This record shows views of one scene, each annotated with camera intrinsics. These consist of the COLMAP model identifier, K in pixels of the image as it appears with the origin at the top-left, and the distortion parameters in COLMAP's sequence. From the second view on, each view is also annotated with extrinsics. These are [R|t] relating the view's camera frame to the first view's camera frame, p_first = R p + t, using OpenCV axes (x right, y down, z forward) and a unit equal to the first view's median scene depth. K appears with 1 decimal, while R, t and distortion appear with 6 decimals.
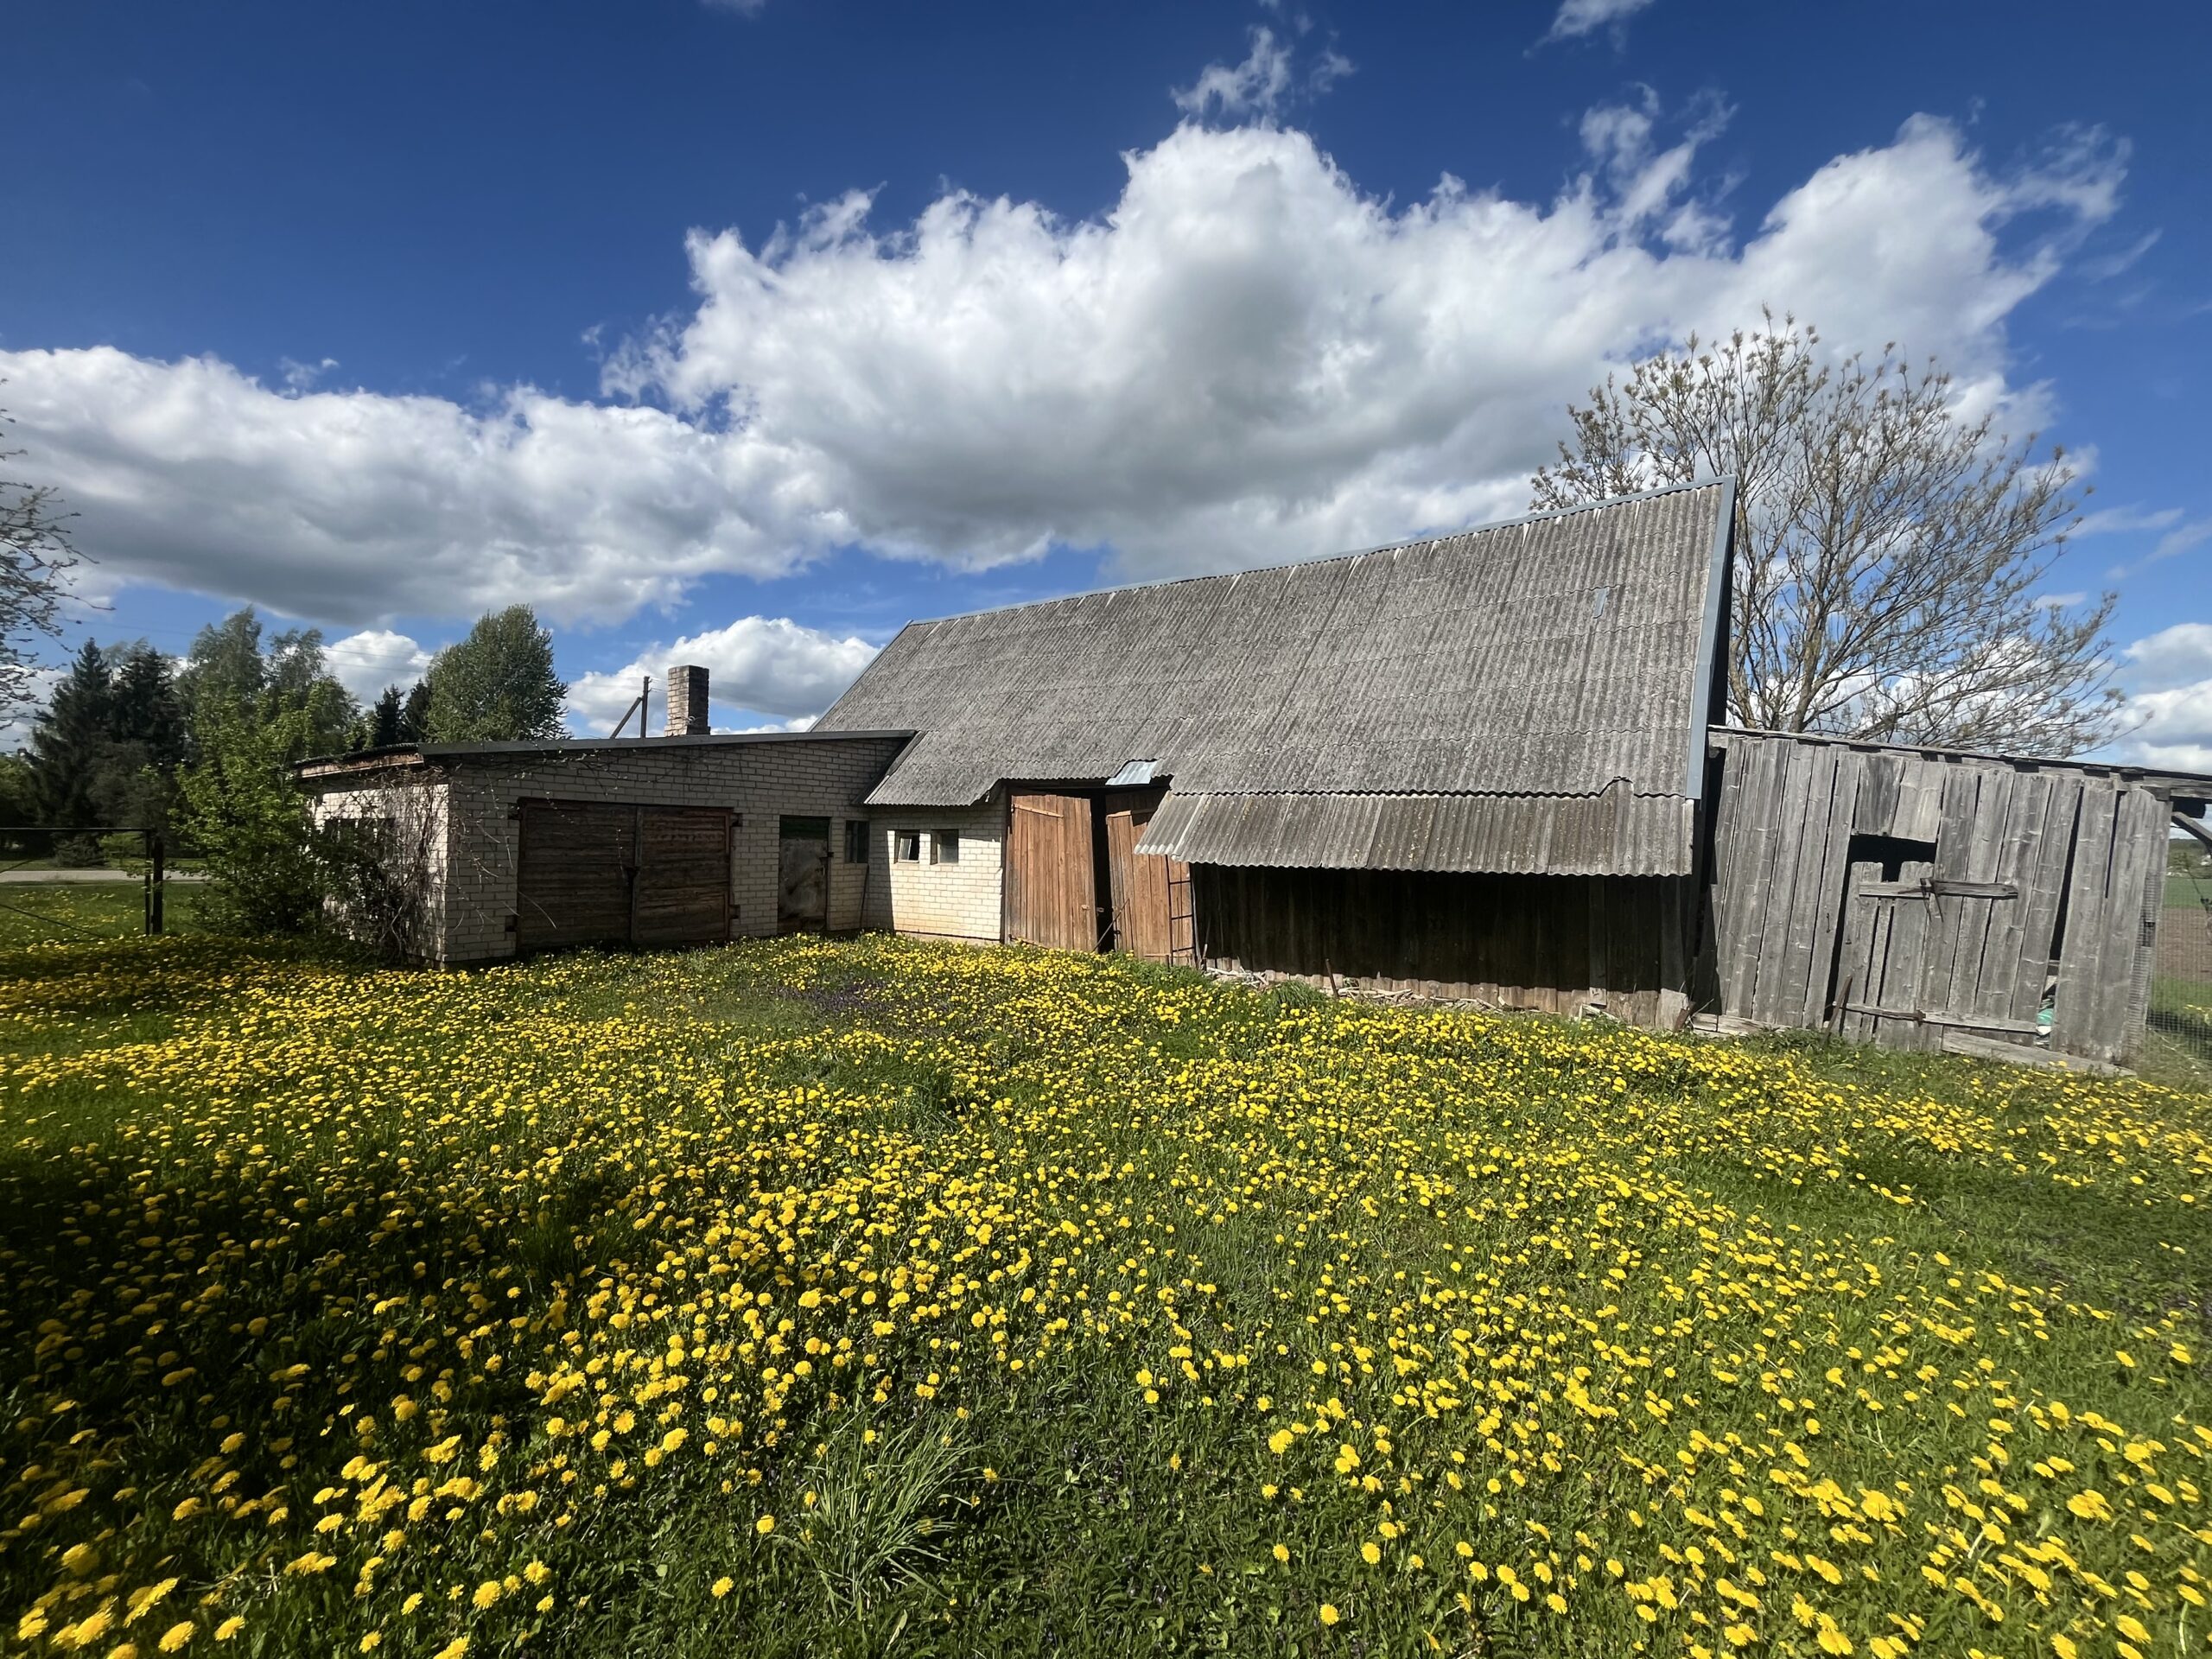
lens RADIAL K [[883.7, 0, 1105.6], [0, 883.7, 810.0], [0, 0, 1]] dist [0.002330, -0.000018]
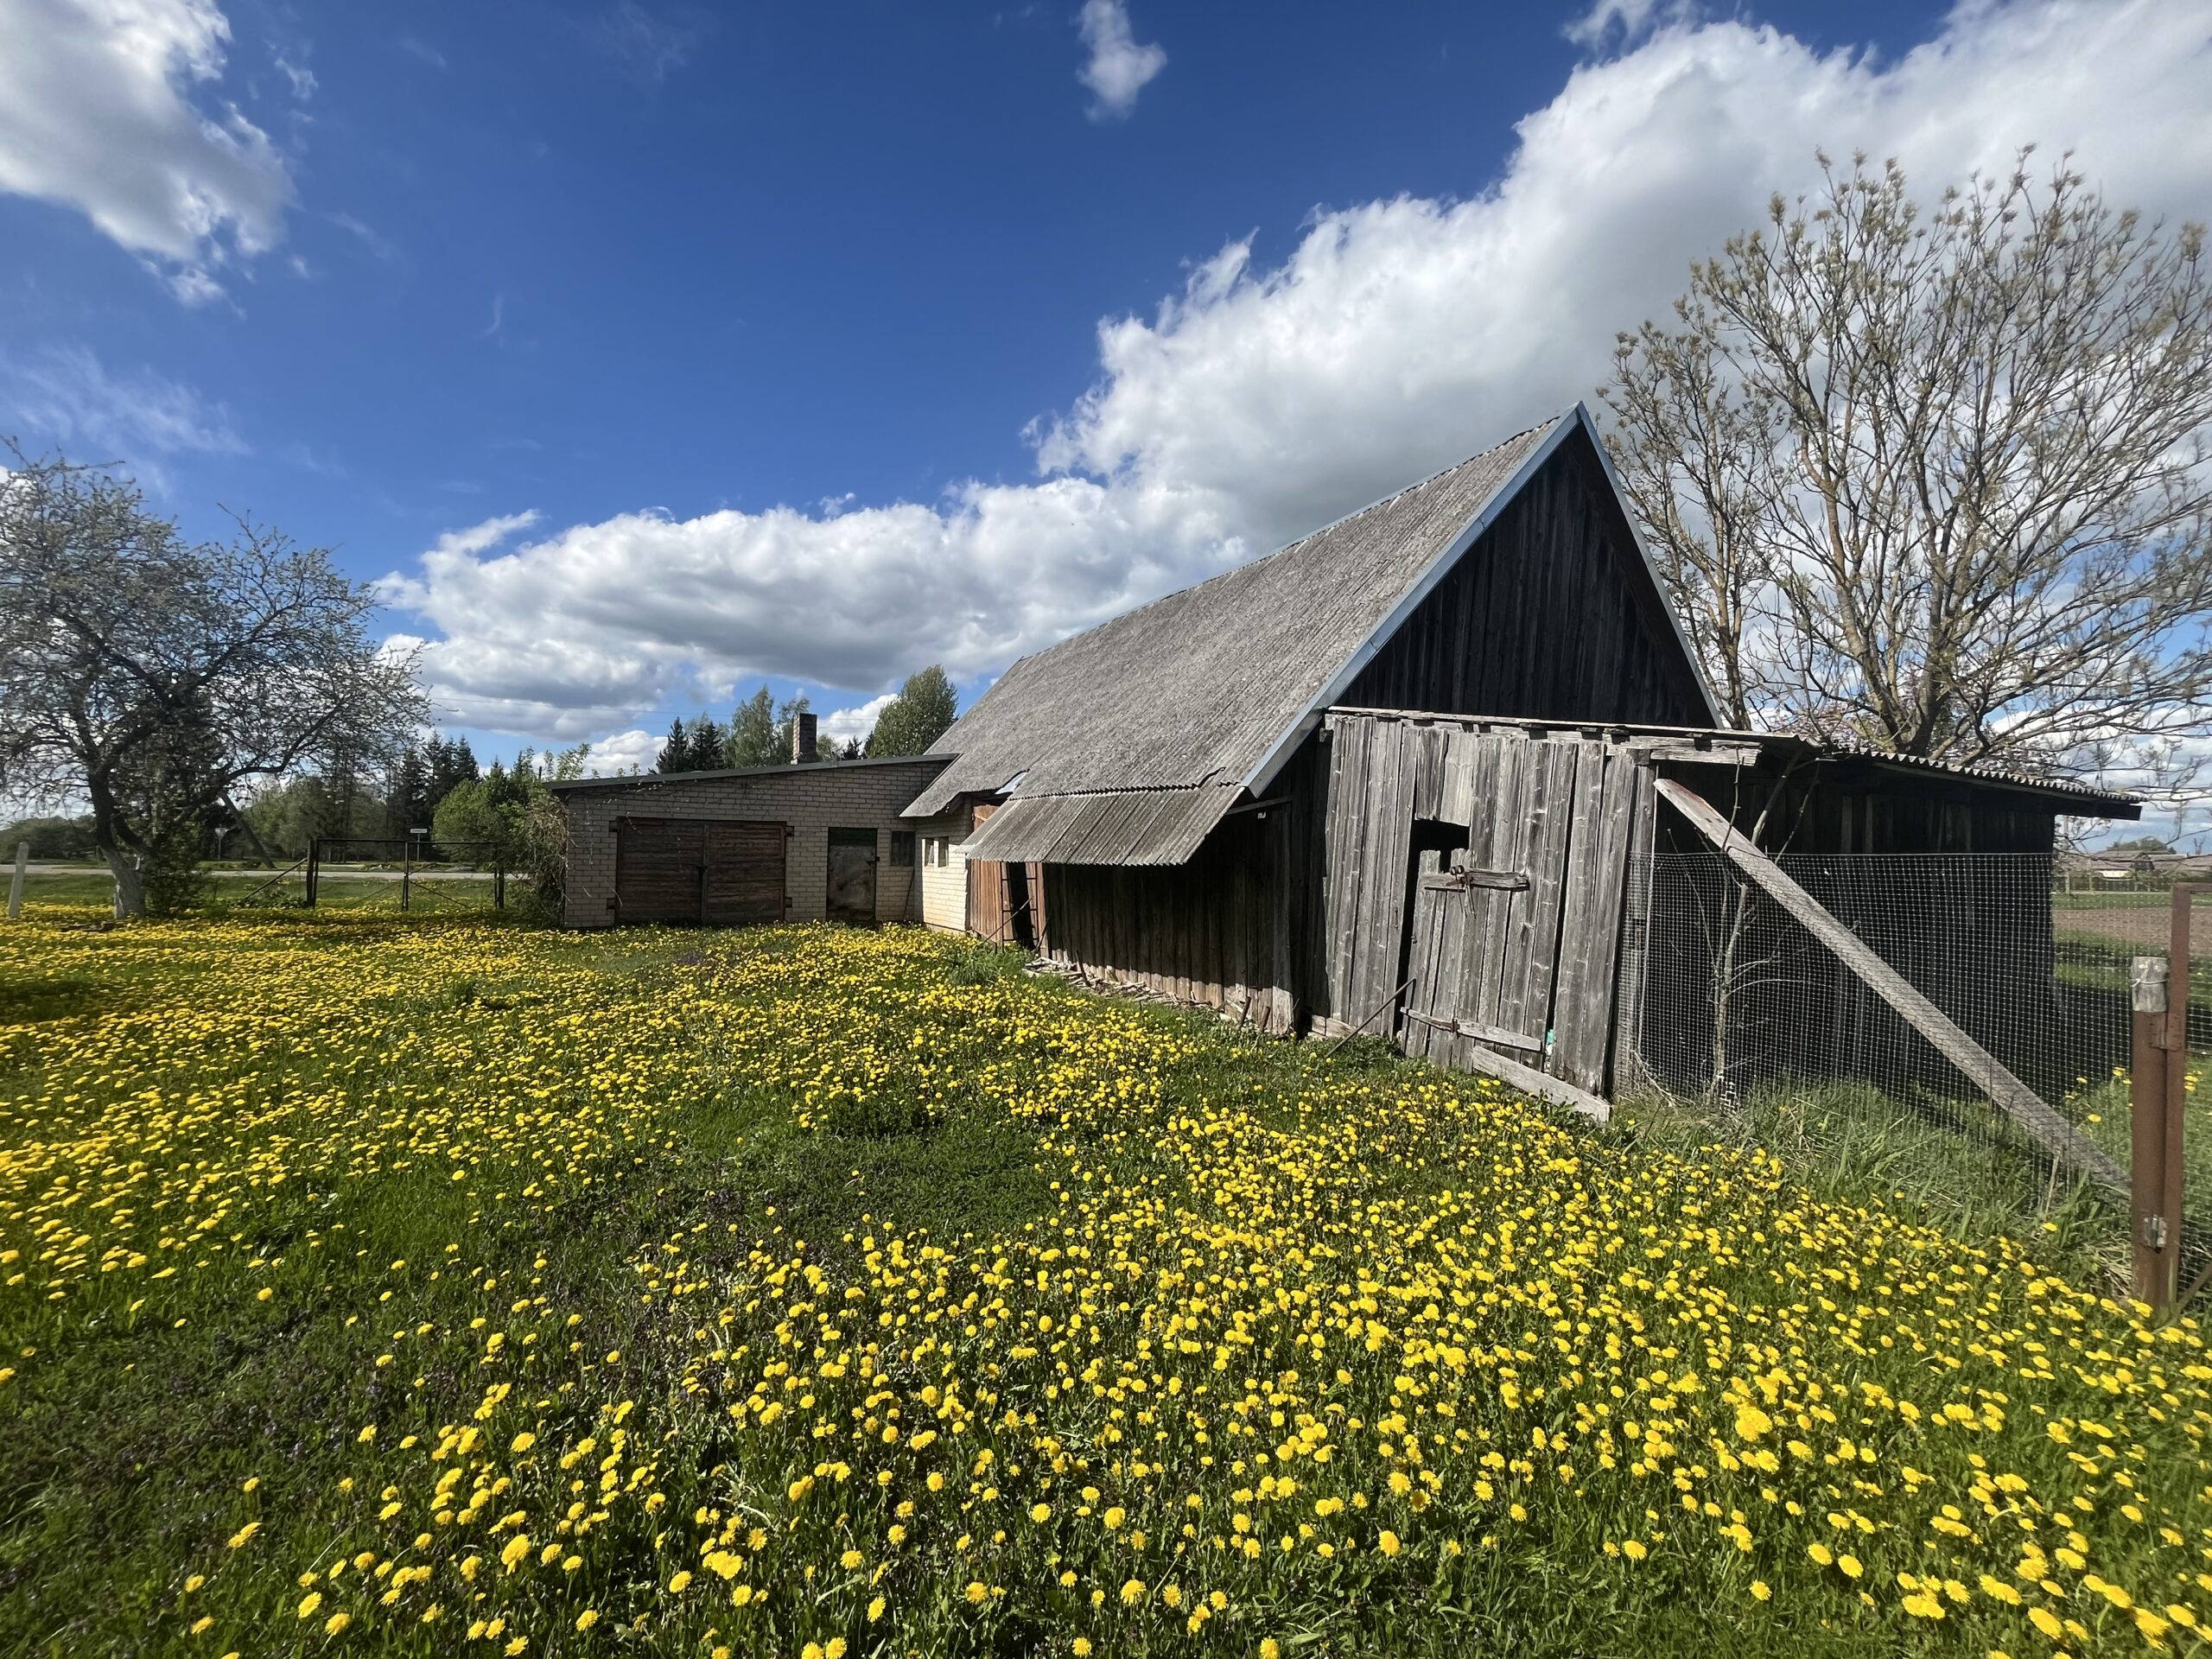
lens RADIAL K [[880.0, 0, 1100.9], [0, 880.0, 784.9], [0, 0, 1]] dist [0.001050, 0.000359]
pose [[0.899567, -0.042622, -0.434699, 0.526260], [0.023700, 0.998524, -0.048861, 0.016014], [0.436140, 0.033652, 0.899249, 0.036323]]
